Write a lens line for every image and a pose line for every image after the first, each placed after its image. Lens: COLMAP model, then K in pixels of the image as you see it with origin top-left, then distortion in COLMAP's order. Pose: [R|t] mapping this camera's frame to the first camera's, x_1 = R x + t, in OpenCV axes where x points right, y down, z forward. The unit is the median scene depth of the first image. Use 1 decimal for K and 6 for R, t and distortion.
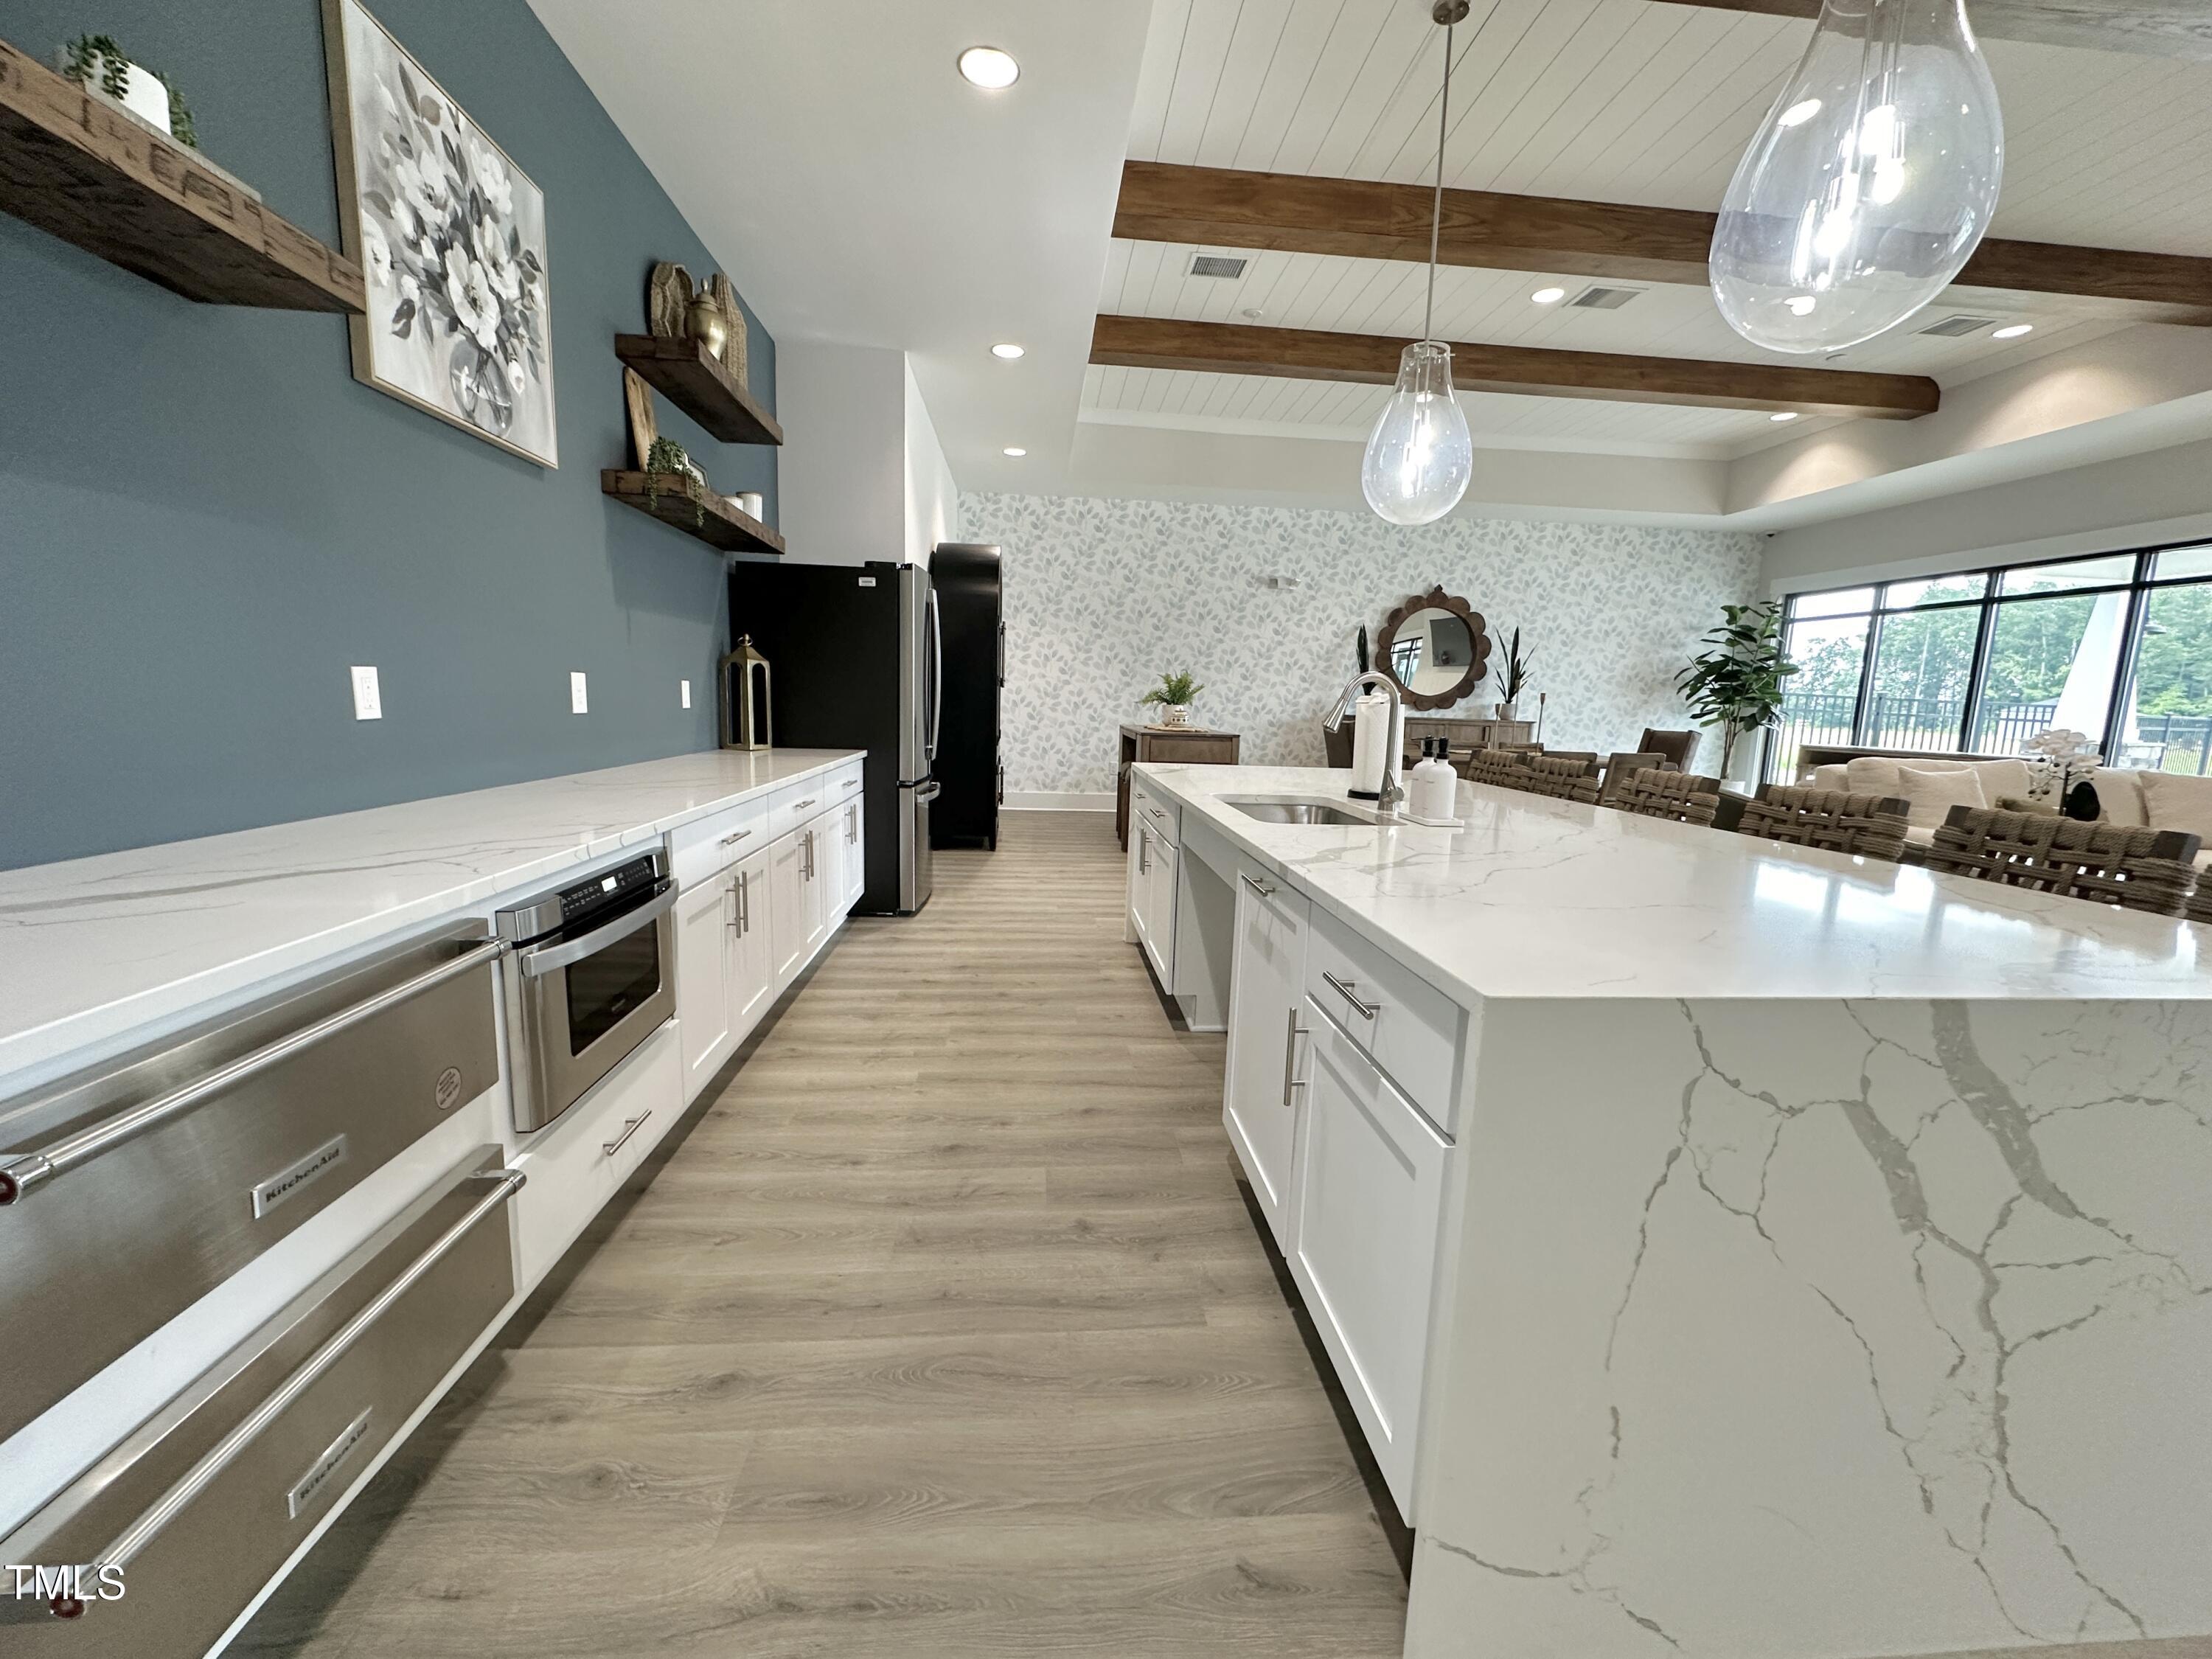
lens RADIAL K [[879.8, 0, 1106.7], [0, 879.8, 828.5], [0, 0, 1]] dist [-0.001672, 0.000073]
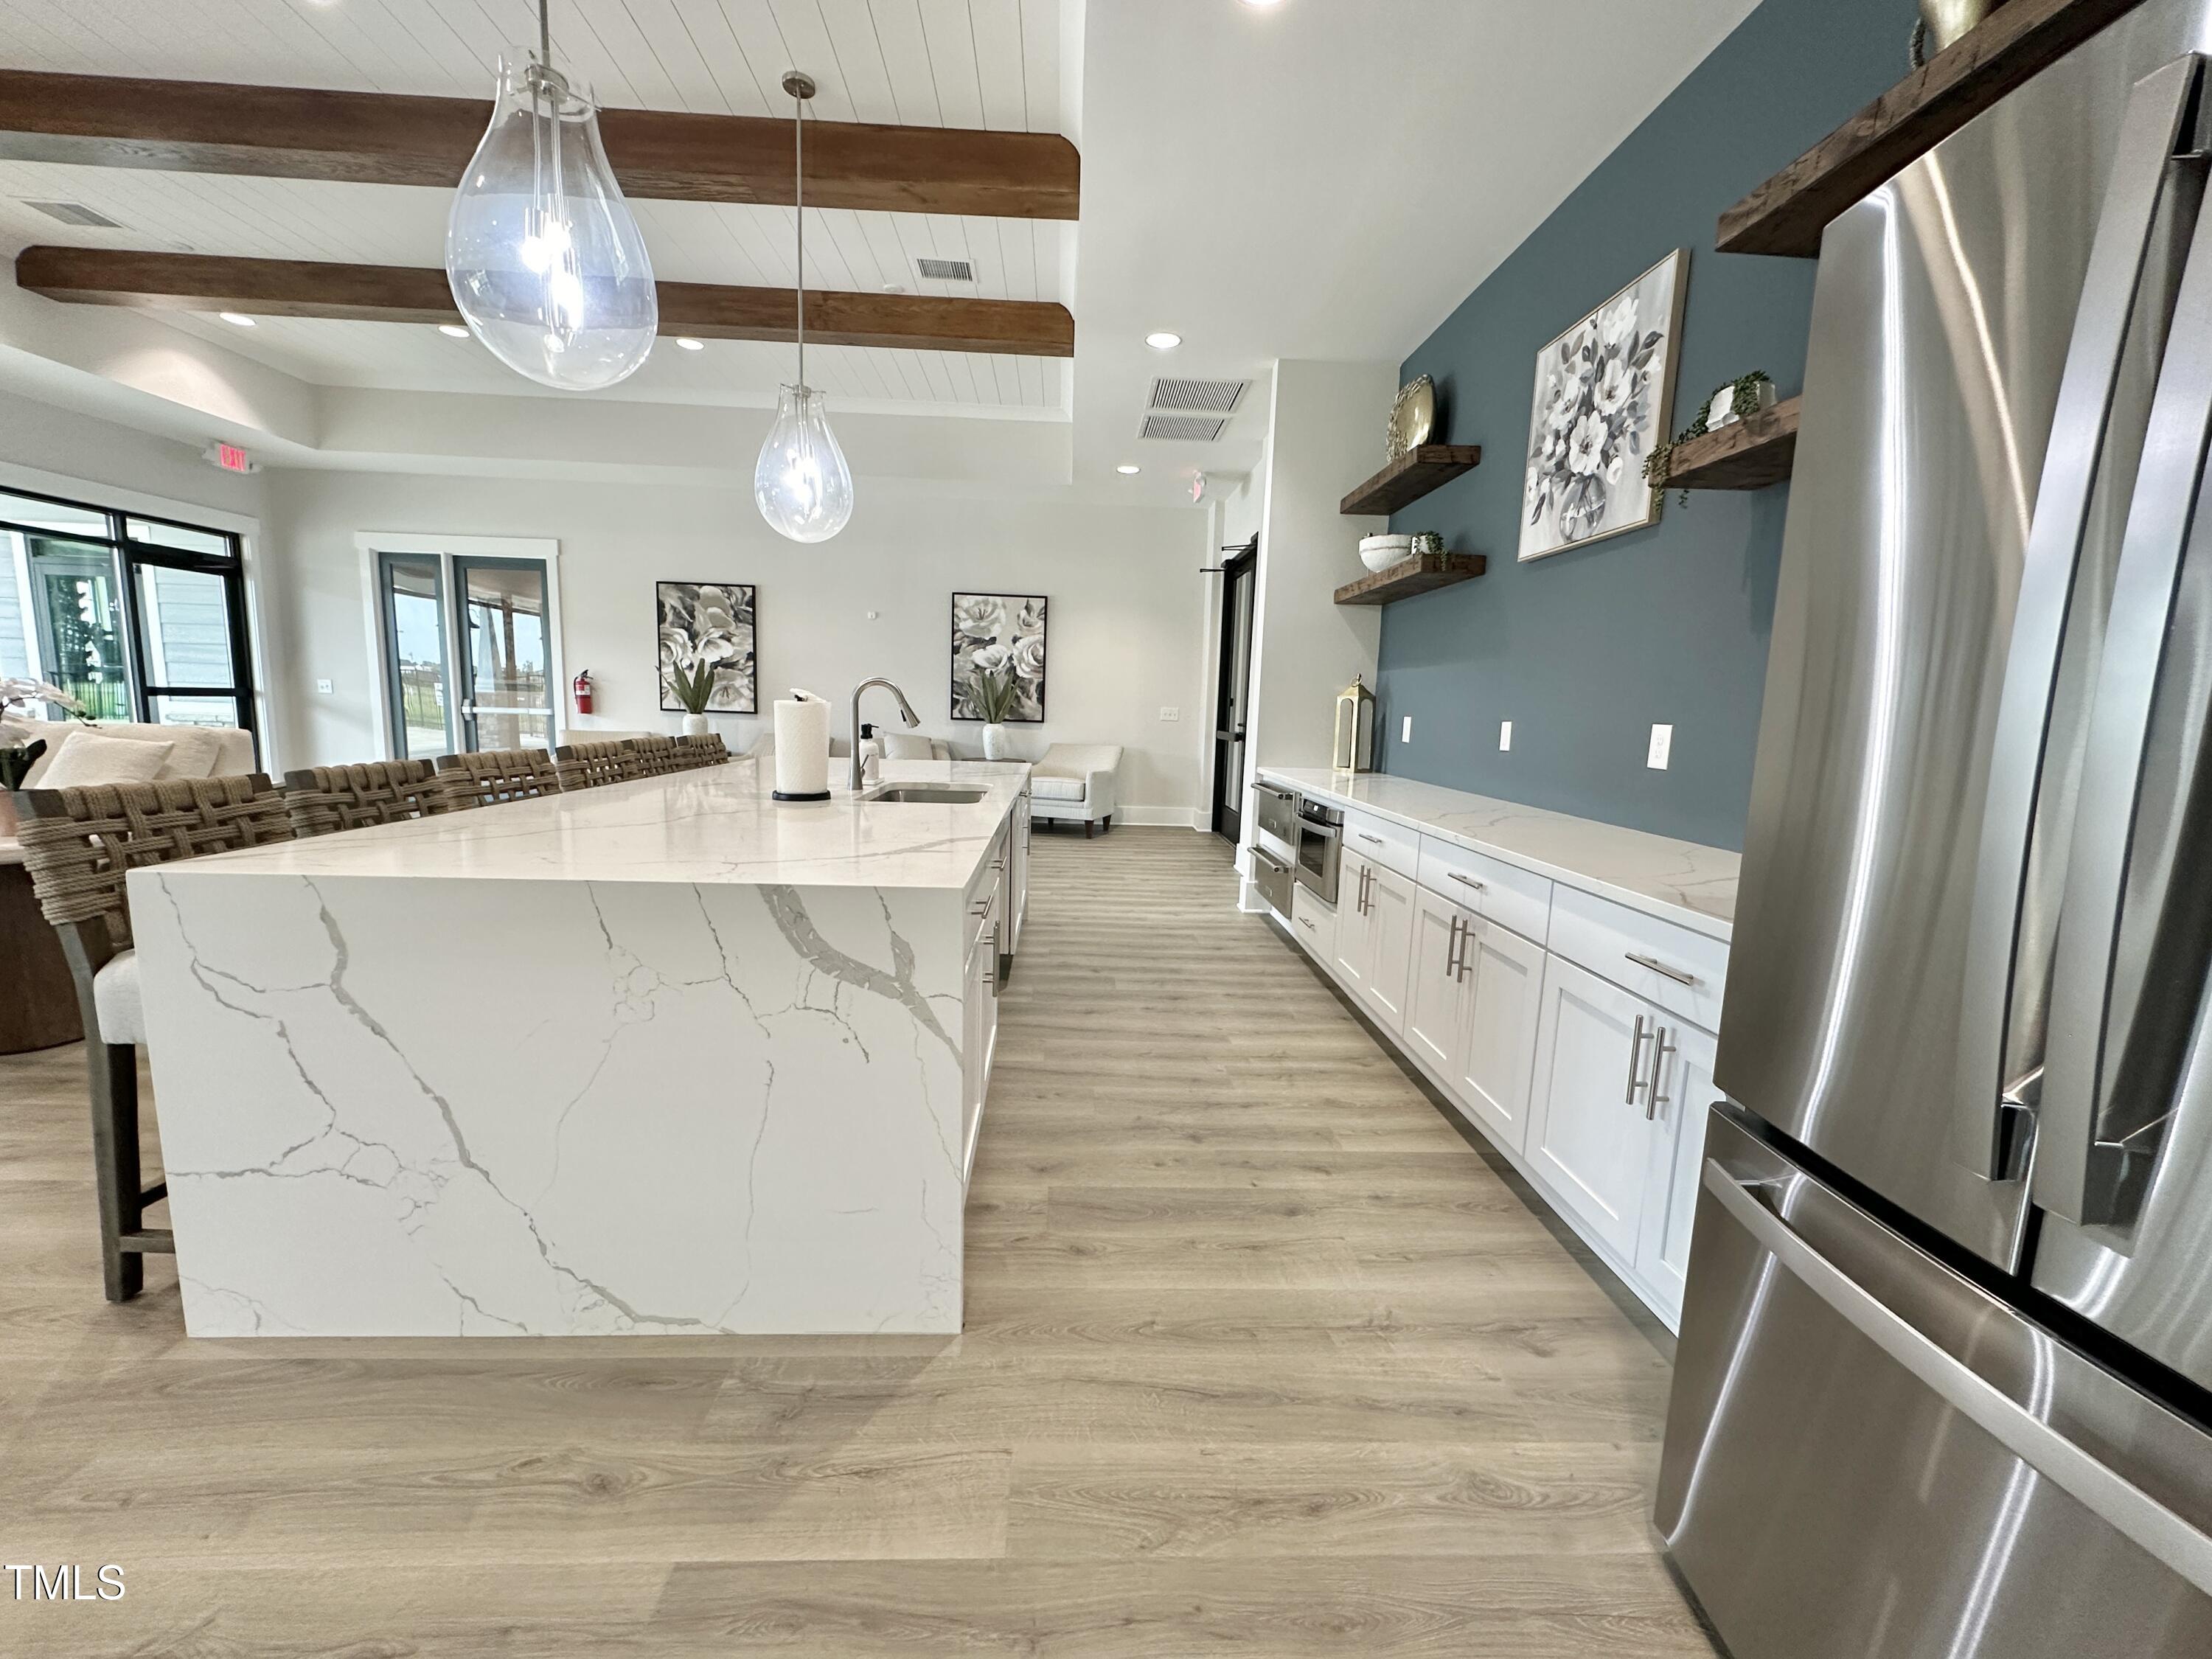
lens RADIAL K [[879.8, 0, 1106.7], [0, 879.8, 828.5], [0, 0, 1]] dist [-0.001672, 0.000073]
pose [[-0.997172, -0.069307, 0.029045, -0.039723], [-0.058203, 0.956792, 0.284888, -0.200750], [-0.047535, 0.282392, -0.958121, 1.290337]]
